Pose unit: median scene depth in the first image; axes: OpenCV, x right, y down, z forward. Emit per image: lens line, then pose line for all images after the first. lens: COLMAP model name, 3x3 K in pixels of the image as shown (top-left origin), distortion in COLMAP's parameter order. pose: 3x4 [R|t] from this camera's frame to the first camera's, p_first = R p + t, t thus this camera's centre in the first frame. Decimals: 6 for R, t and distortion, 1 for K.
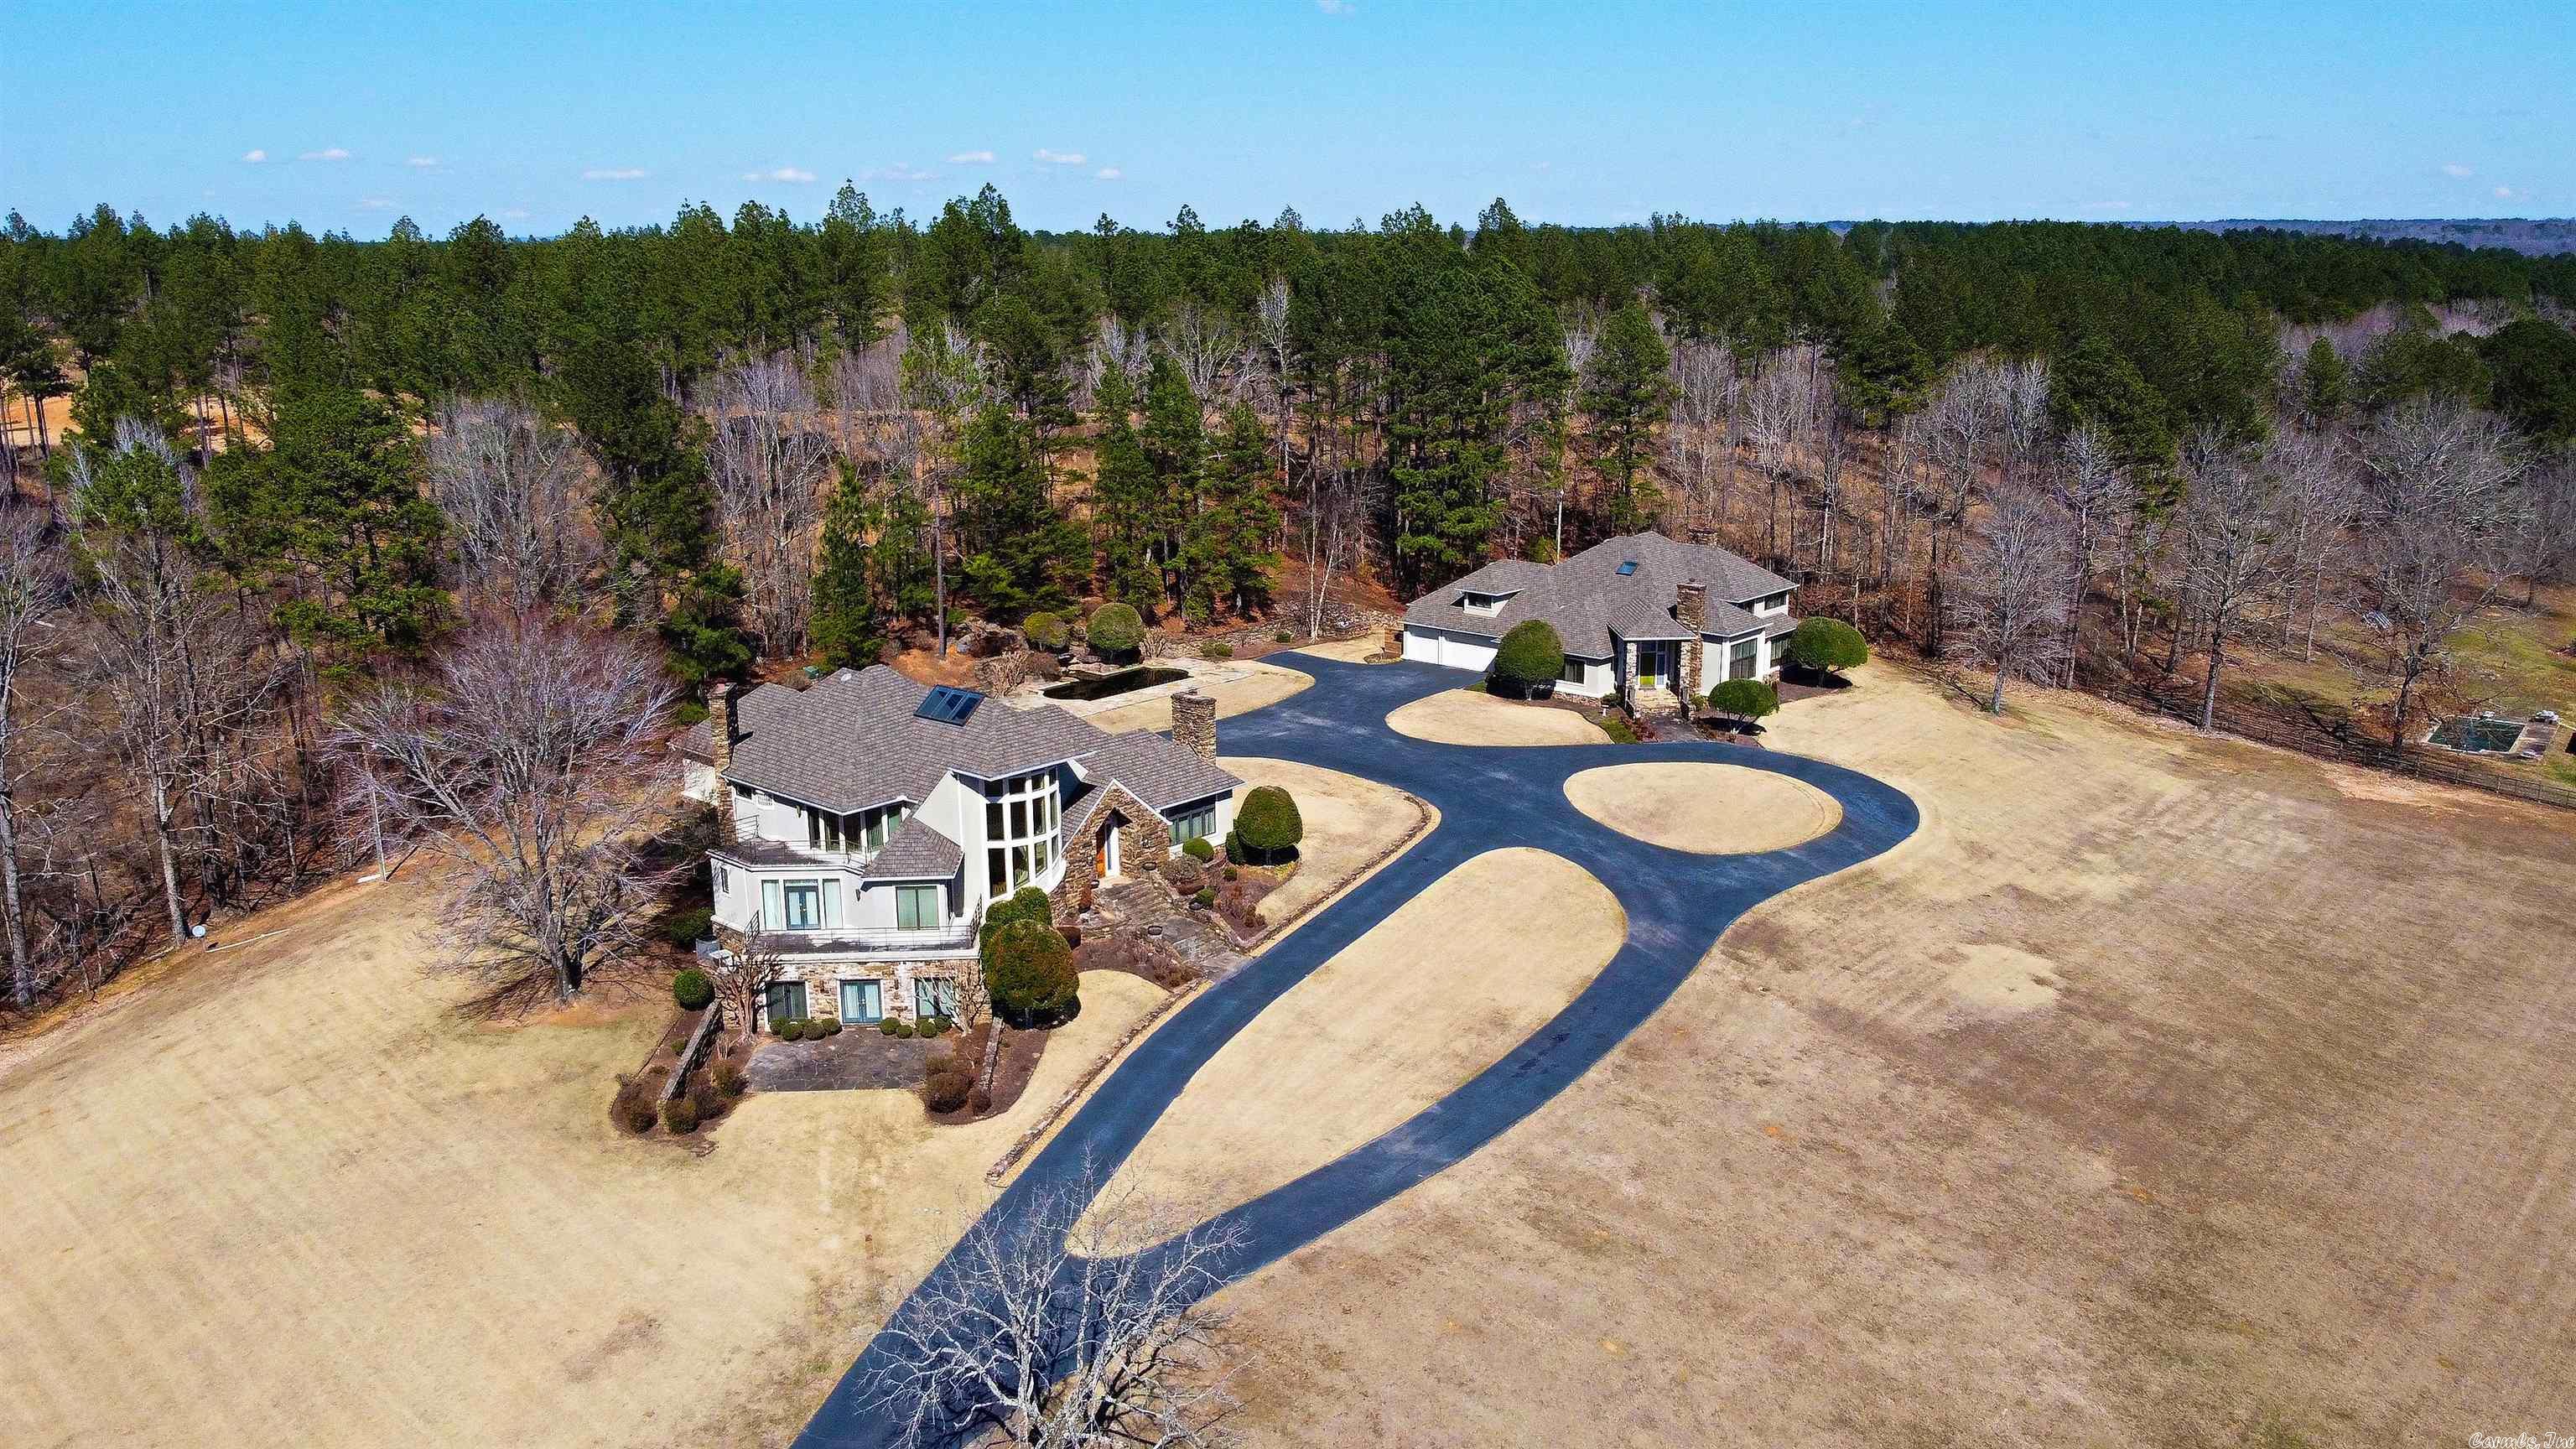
lens RADIAL K [[1816.4, 0, 1299.5], [0, 1816.4, 722.9], [0, 0, 1]] dist [-0.008269, -0.006635]
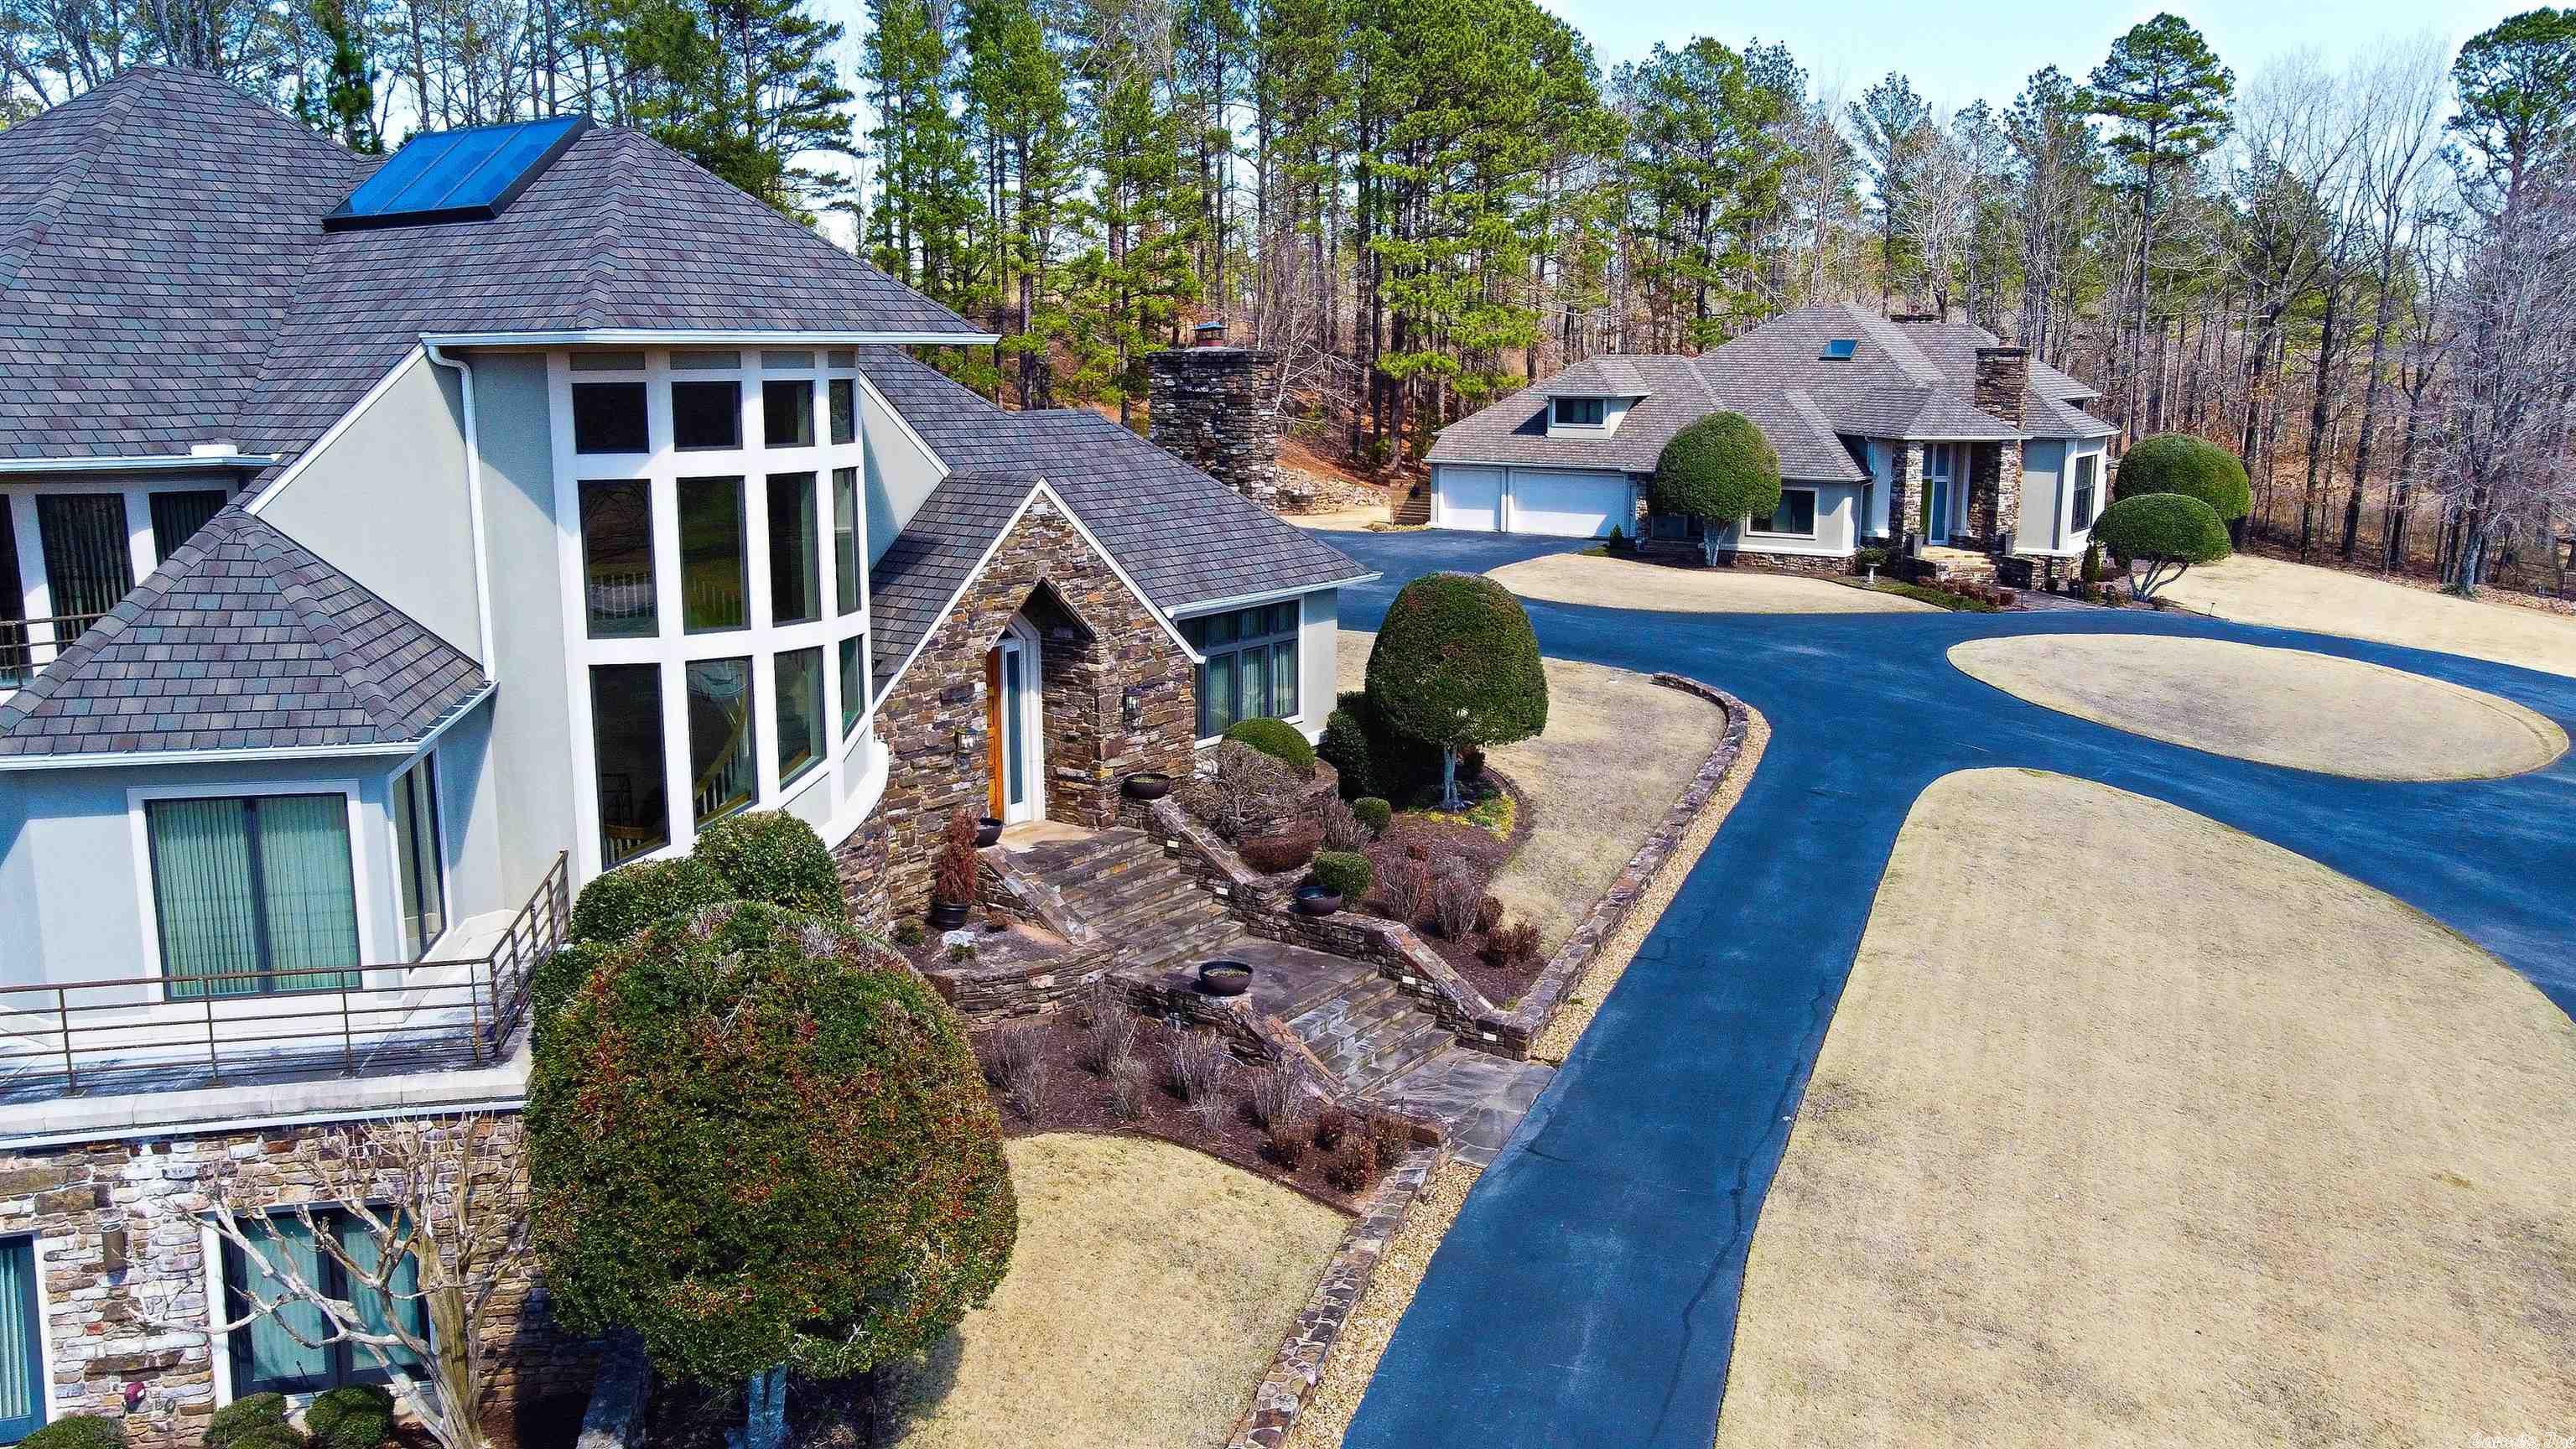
lens RADIAL K [[1816.4, 0, 1272.8], [0, 1816.4, 722.4], [0, 0, 1]] dist [-0.008269, -0.006635]
pose [[0.990462, -0.013632, 0.137114, -0.103850], [0.022303, 0.997833, -0.061906, 0.087691], [-0.135973, 0.064373, 0.988619, 0.684308]]
